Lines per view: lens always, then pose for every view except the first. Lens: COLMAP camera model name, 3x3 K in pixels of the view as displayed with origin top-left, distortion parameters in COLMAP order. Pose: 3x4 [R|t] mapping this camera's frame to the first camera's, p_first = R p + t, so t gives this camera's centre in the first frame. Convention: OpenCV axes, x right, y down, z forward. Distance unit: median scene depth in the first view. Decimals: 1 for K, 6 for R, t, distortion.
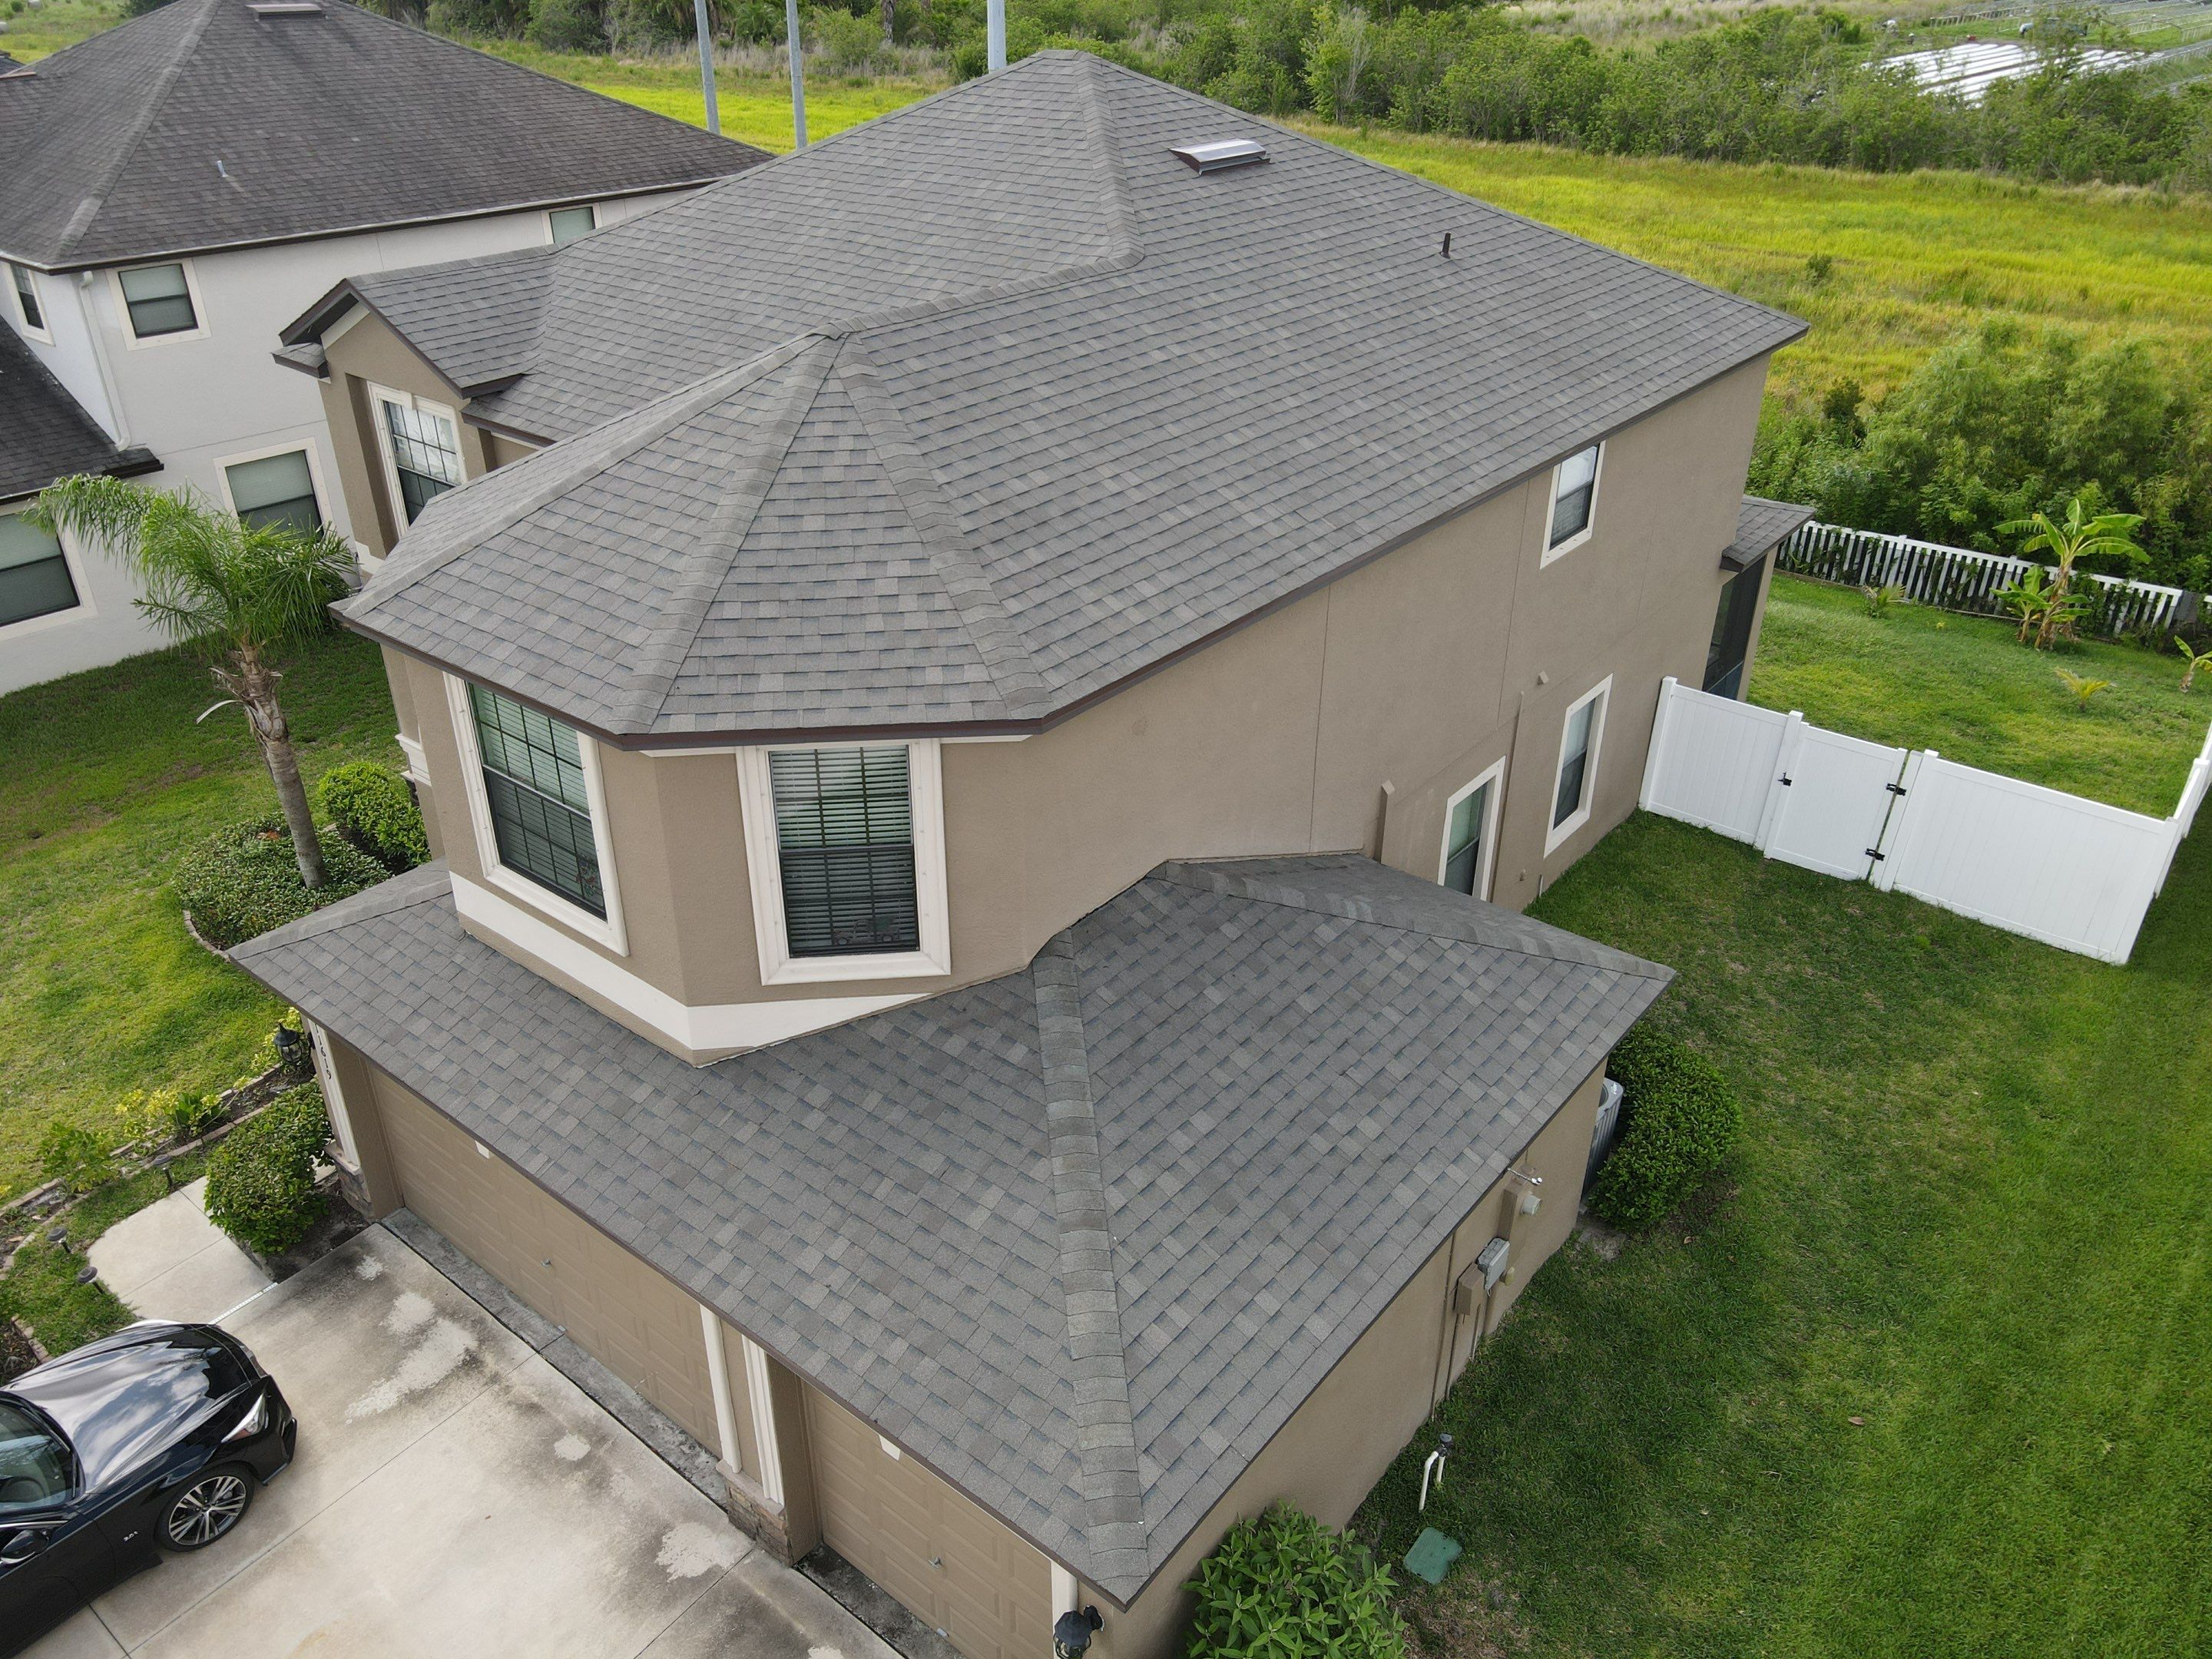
lens RADIAL K [[1623.2, 0, 1086.3], [0, 1623.2, 824.4], [0, 0, 1]] dist [-0.001058, 0.024617]
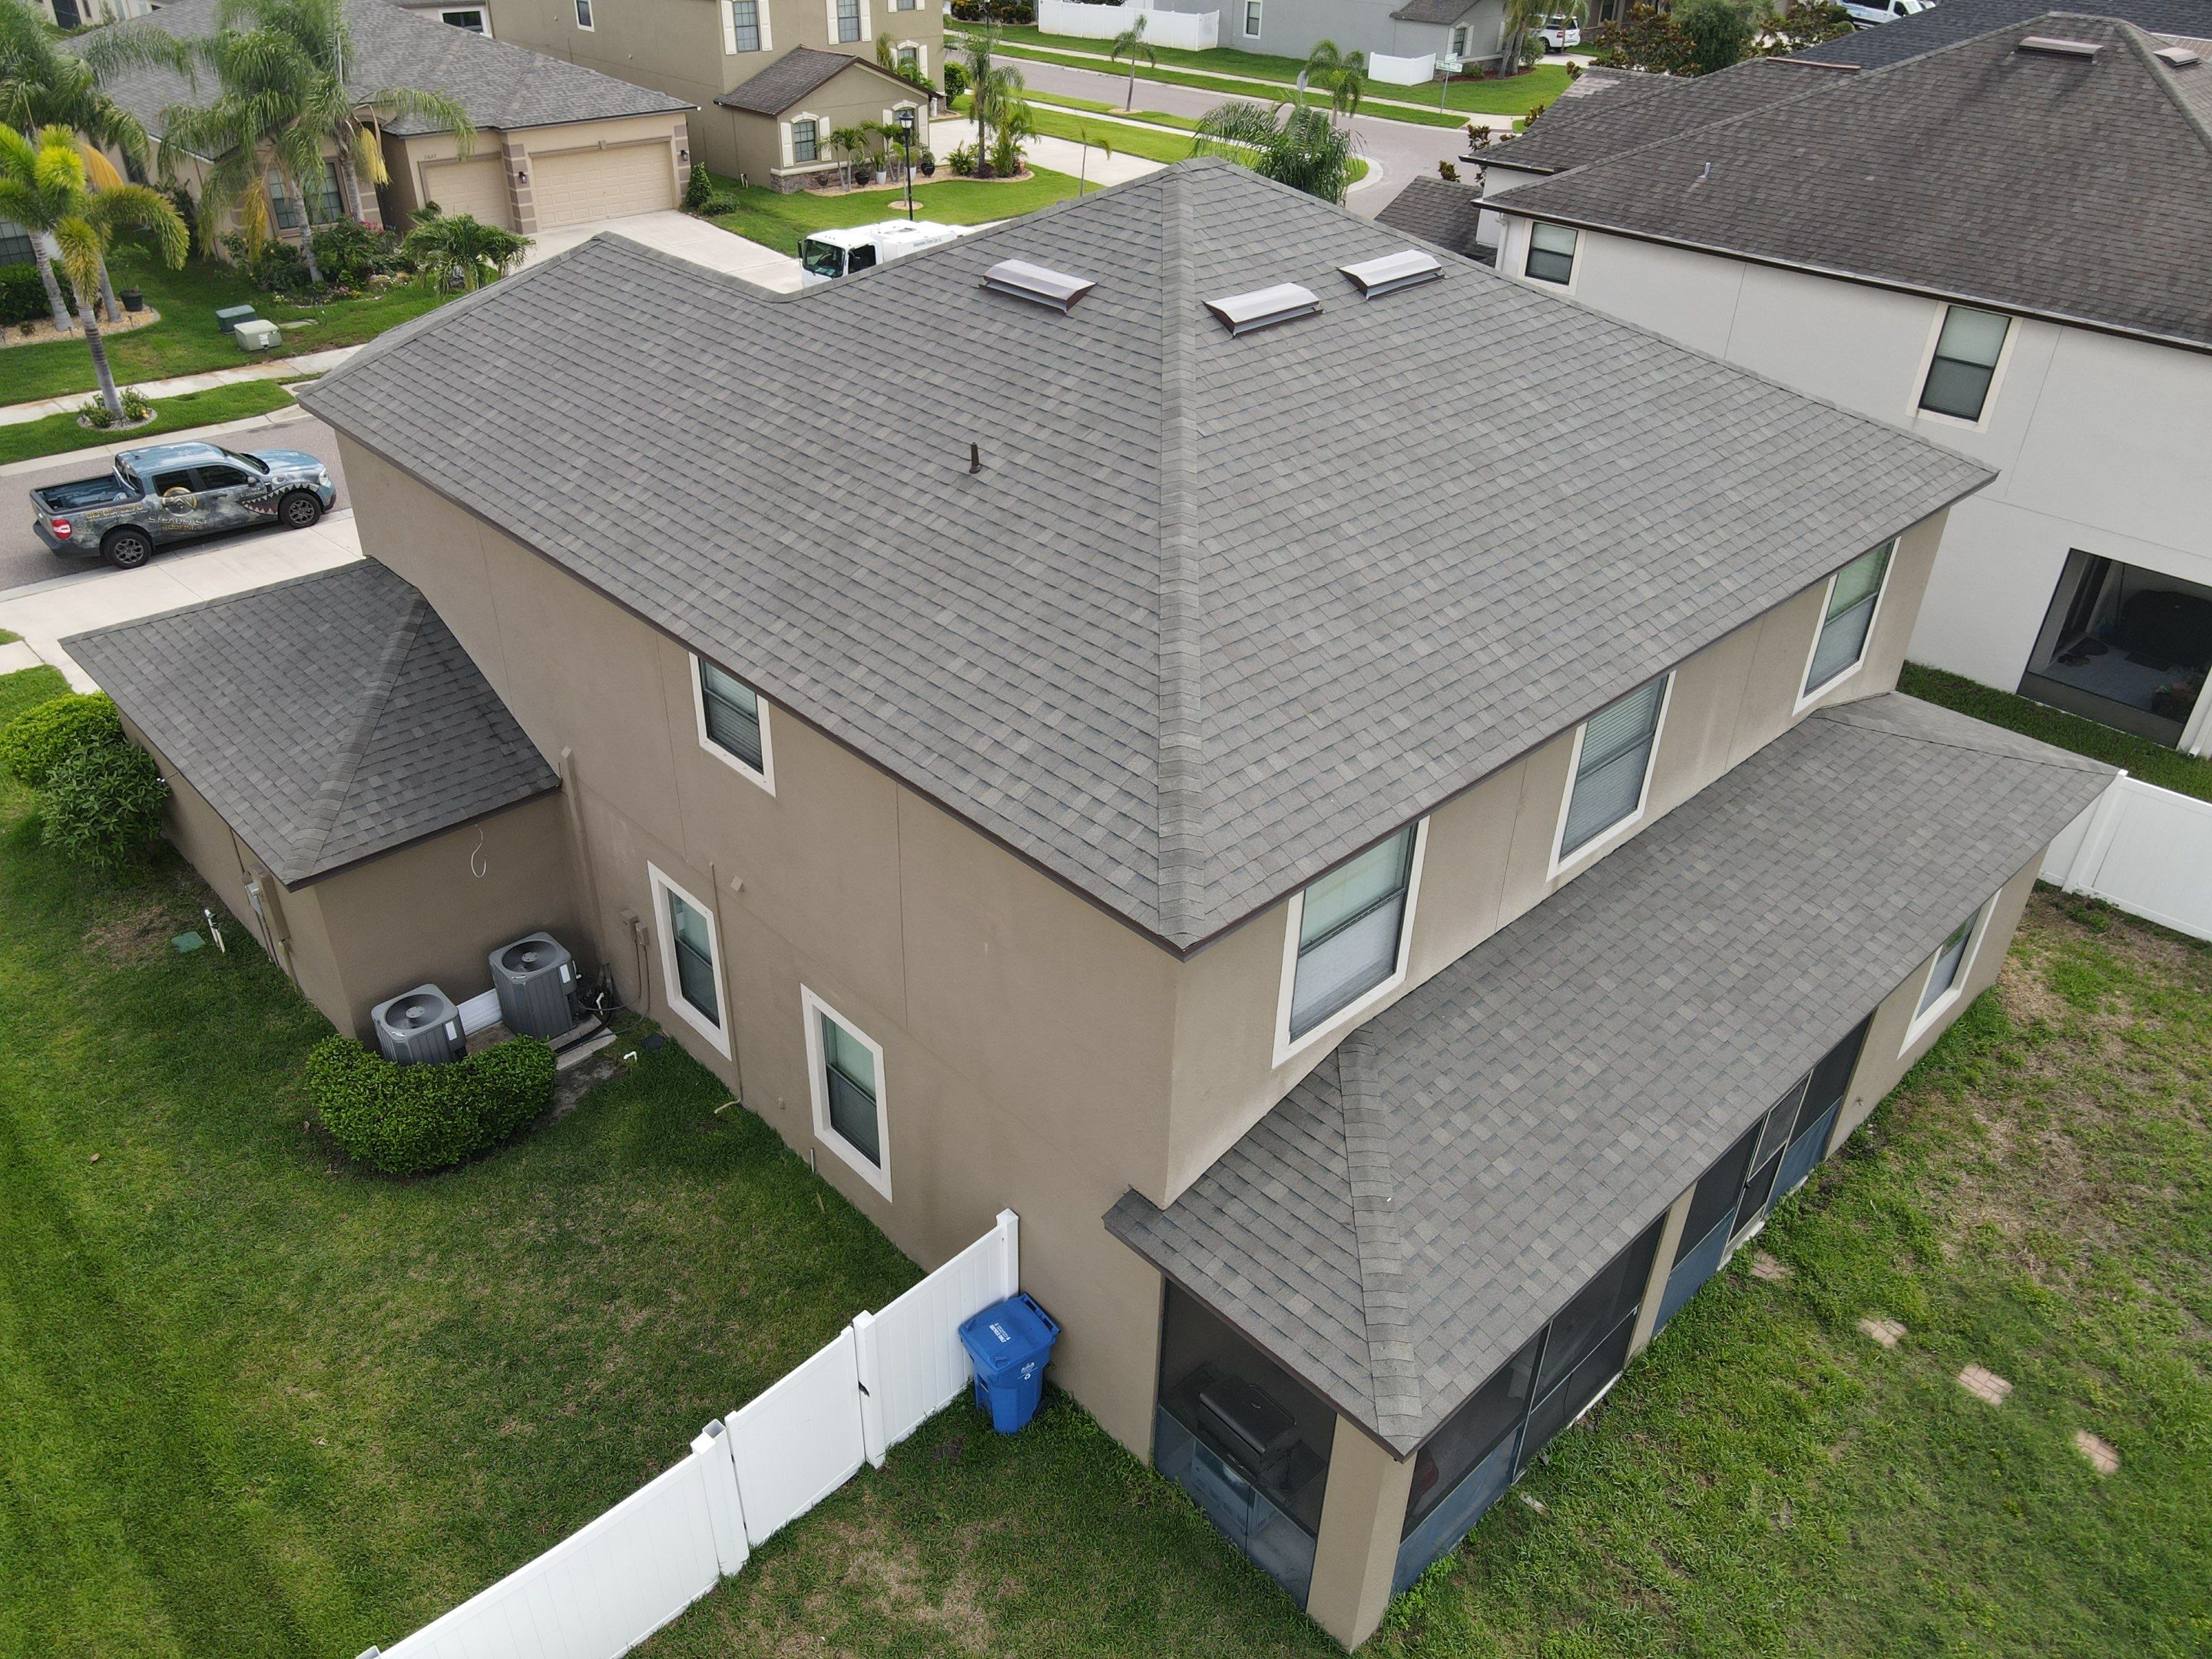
lens RADIAL K [[1623.2, 0, 1085.3], [0, 1623.2, 823.7], [0, 0, 1]] dist [-0.001058, 0.024617]
pose [[-0.130592, 0.530616, -0.837492, 1.363700], [-0.498415, 0.695086, 0.518110, -0.928870], [0.857046, 0.485080, 0.173694, 1.359332]]
